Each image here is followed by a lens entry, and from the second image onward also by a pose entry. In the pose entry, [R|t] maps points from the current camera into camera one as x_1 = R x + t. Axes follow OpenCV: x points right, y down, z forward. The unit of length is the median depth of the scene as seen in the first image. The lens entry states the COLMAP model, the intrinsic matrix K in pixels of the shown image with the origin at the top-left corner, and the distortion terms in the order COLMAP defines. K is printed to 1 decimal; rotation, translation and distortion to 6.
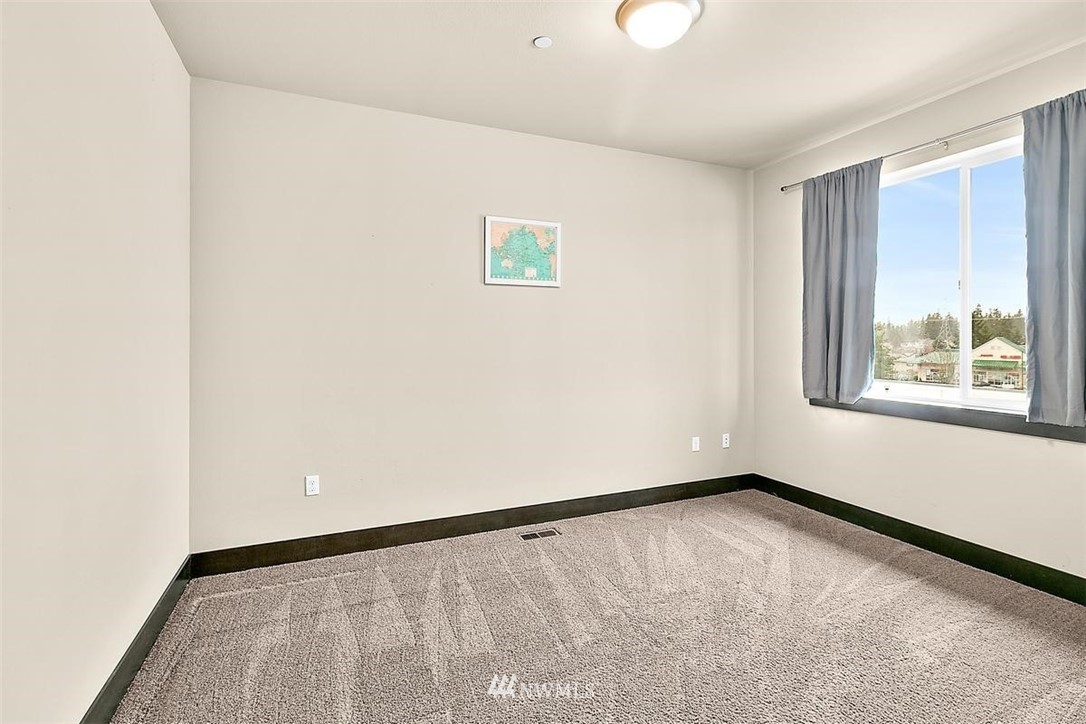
lens RADIAL K [[504.8, 0, 543.9], [0, 504.8, 336.1], [0, 0, 1]] dist [-0.000911, 0.000159]
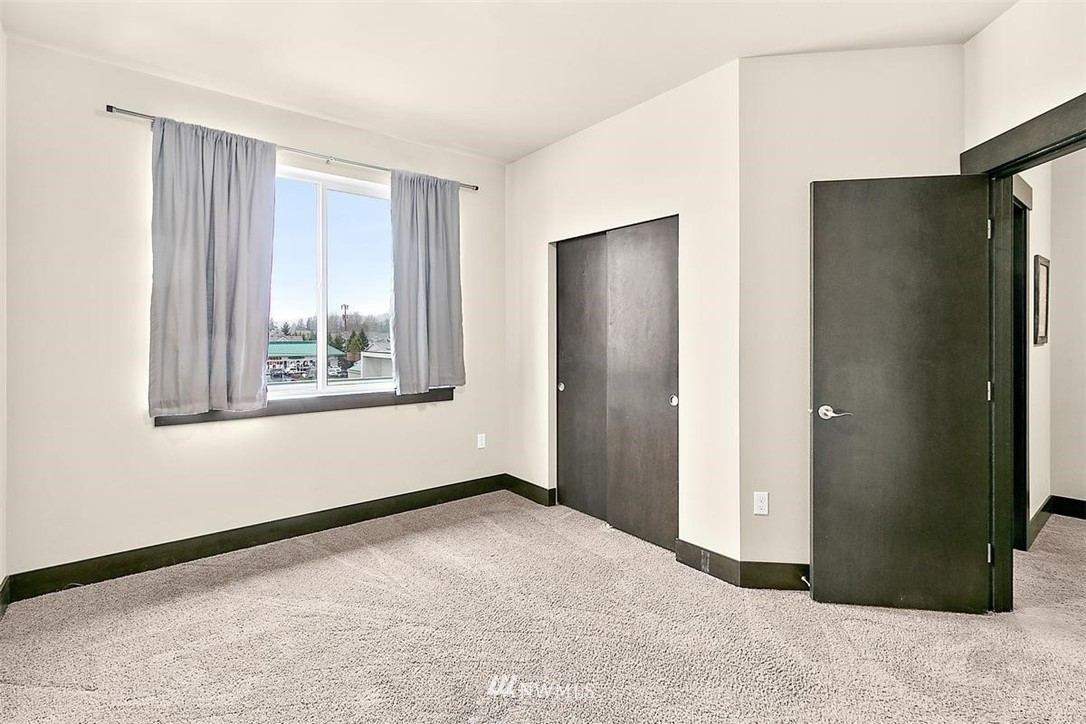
lens RADIAL K [[500.2, 0, 542.5], [0, 500.2, 345.2], [0, 0, 1]] dist [-0.002550, -0.000273]
pose [[-0.273655, -0.005054, 0.961815, -0.381357], [0.002873, 0.999977, 0.006072, 0.019019], [-0.961824, 0.004425, -0.273635, 0.794693]]
